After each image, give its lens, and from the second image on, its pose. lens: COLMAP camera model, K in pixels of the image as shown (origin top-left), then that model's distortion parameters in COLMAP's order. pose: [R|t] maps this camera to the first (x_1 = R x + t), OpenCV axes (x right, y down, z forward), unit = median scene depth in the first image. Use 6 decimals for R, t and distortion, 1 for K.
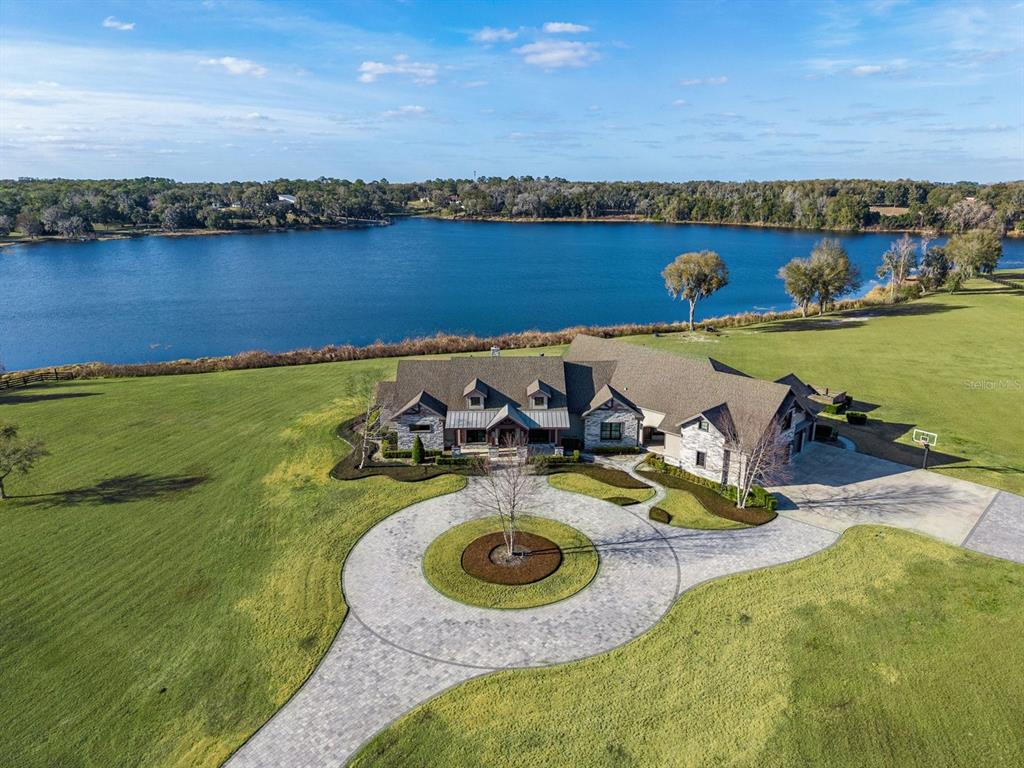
lens RADIAL K [[663.7, 0, 514.1], [0, 663.7, 403.0], [0, 0, 1]] dist [0.056391, -0.058880]
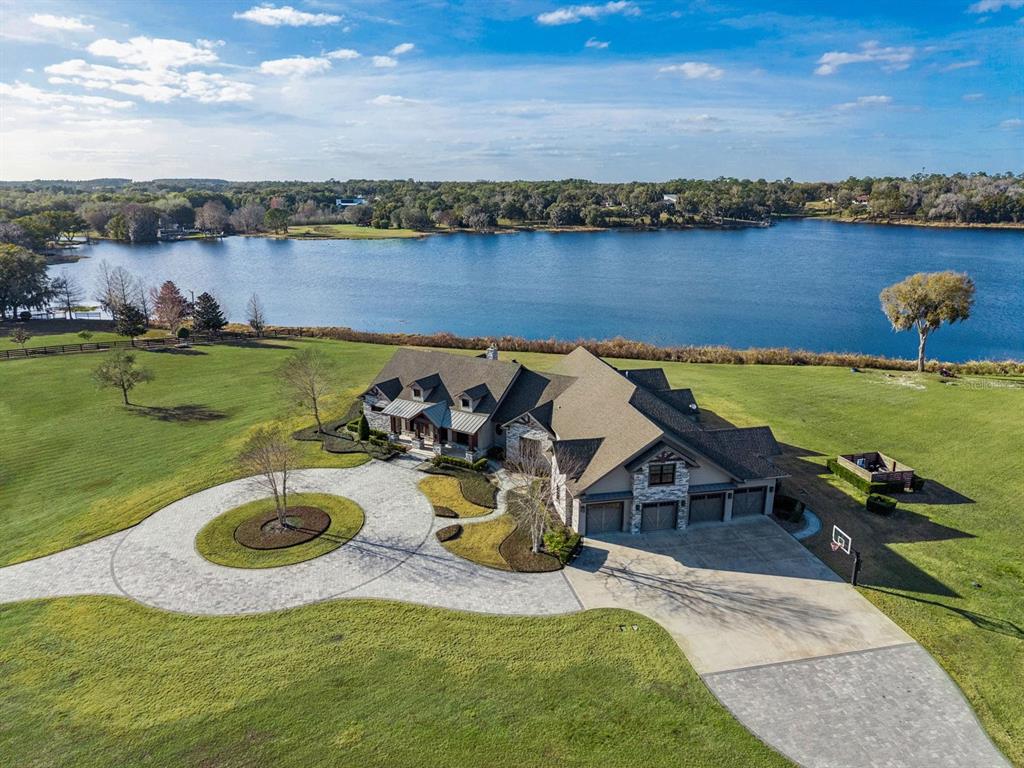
lens RADIAL K [[683.3, 0, 512.0], [0, 683.3, 384.0], [0, 0, 1]] dist [0.006079, -0.000223]
pose [[0.832653, 0.152424, -0.532405, 0.626743], [-0.168997, 0.985455, 0.017827, -0.059775], [0.527379, 0.075131, 0.846302, 0.170049]]
